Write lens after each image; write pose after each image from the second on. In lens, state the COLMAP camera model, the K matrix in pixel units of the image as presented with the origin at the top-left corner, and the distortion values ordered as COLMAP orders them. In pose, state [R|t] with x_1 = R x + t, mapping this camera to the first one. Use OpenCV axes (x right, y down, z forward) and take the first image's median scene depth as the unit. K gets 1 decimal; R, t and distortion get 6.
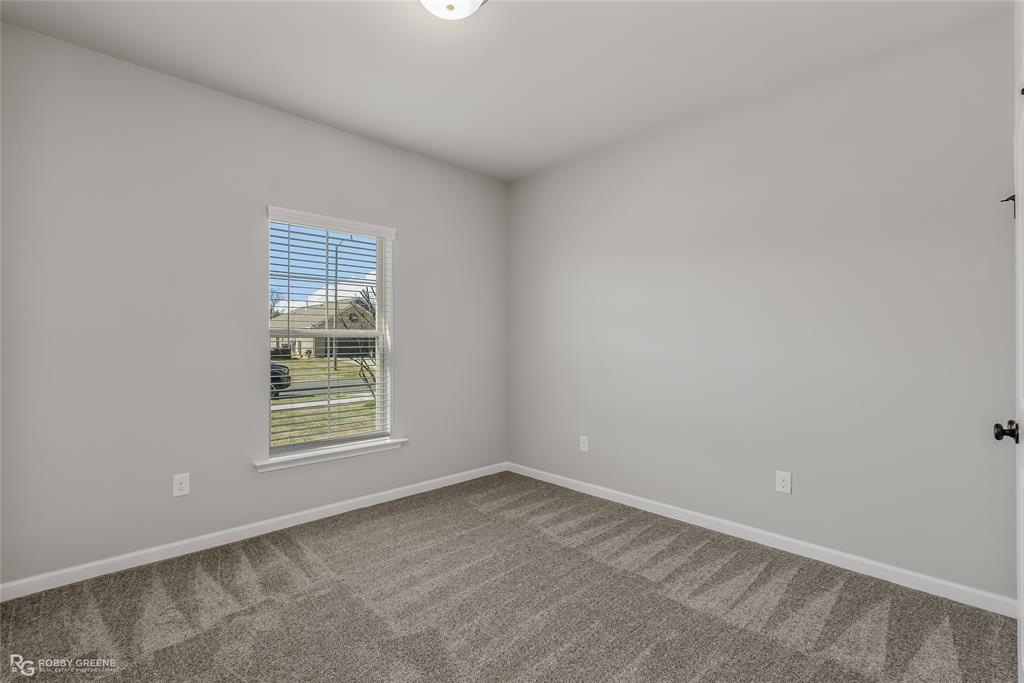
lens RADIAL K [[465.8, 0, 512.0], [0, 465.8, 336.4], [0, 0, 1]] dist [-0.005679, 0.002015]
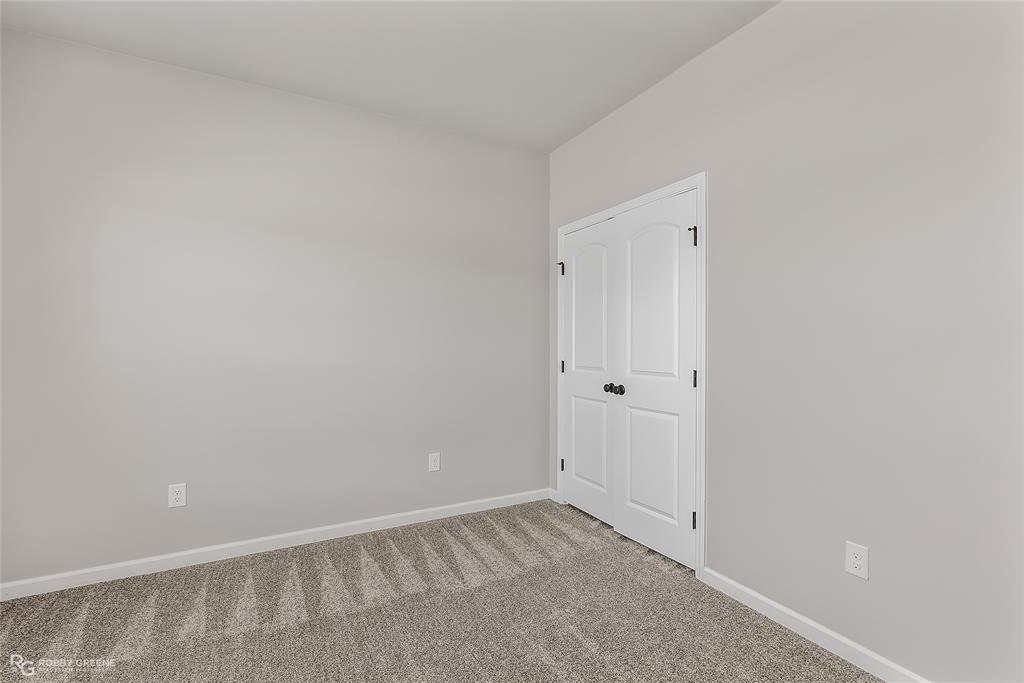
lens RADIAL K [[465.8, 0, 504.9], [0, 465.8, 336.1], [0, 0, 1]] dist [-0.005679, 0.002015]
pose [[0.265005, 0.013695, 0.964150, -0.514670], [-0.012754, 0.999861, -0.010697, -0.000798], [-0.964163, -0.009462, 0.265143, 0.499751]]
